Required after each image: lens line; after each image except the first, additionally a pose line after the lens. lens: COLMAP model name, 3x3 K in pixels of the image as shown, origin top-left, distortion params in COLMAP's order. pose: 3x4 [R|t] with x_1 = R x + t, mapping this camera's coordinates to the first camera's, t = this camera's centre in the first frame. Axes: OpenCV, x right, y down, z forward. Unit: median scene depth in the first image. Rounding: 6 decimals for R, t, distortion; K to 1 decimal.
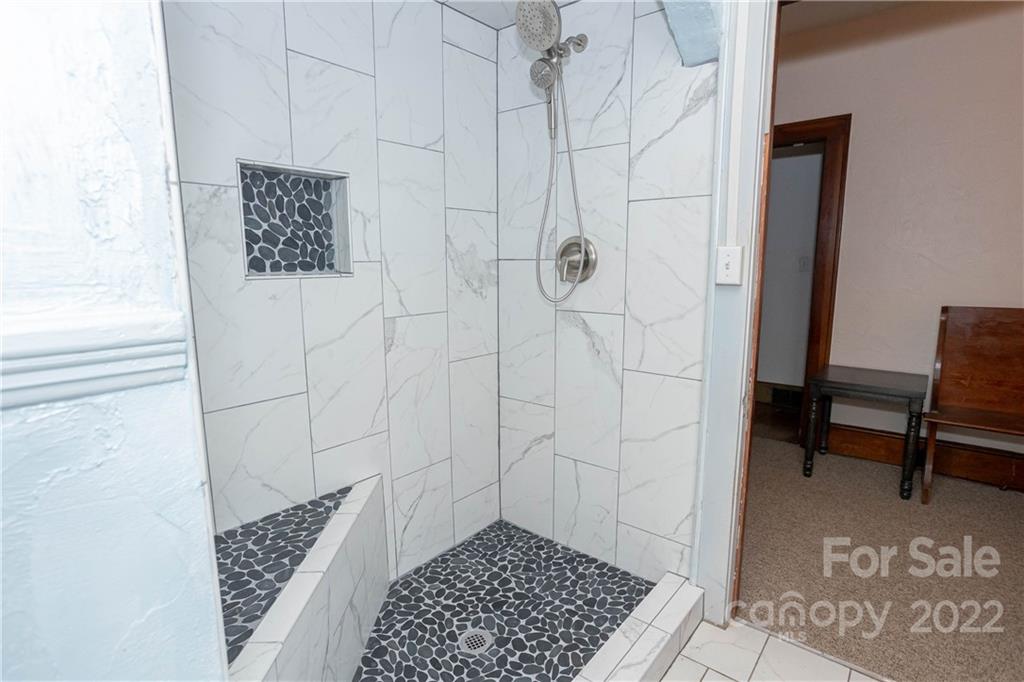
lens RADIAL K [[514.2, 0, 512.0], [0, 514.2, 337.8], [0, 0, 1]] dist [-0.000003, 0.000950]
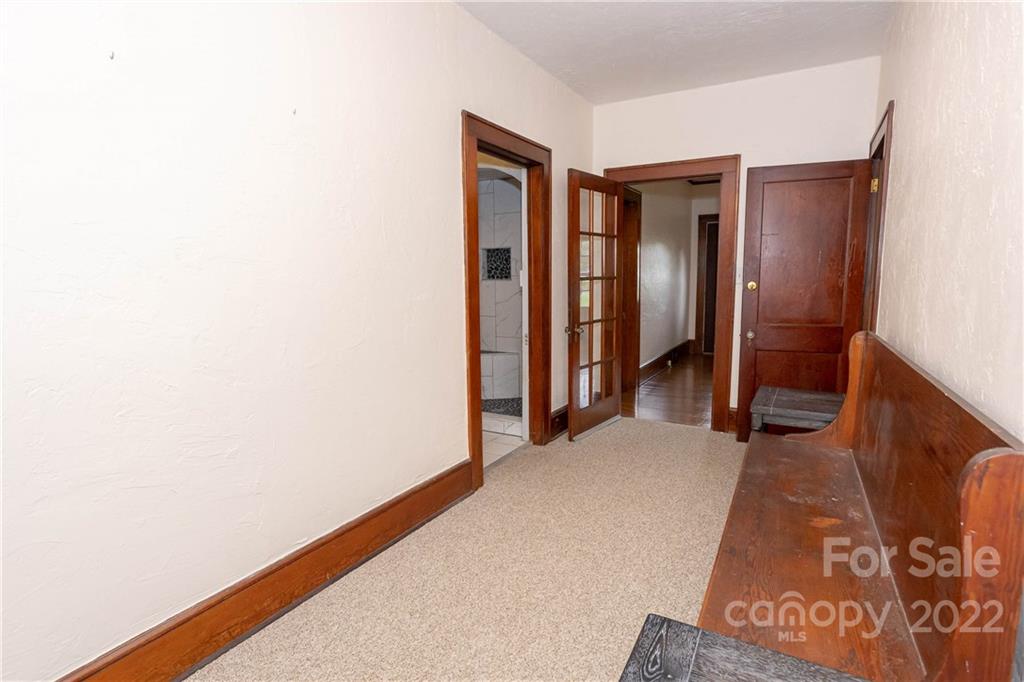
lens RADIAL K [[514.2, 0, 512.0], [0, 514.2, 337.8], [0, 0, 1]] dist [-0.000003, 0.000950]
pose [[0.164595, 0.123658, -0.978579, 2.762853], [-0.136753, 0.985390, 0.101517, -0.101519], [0.976835, 0.117115, 0.179101, 0.539728]]
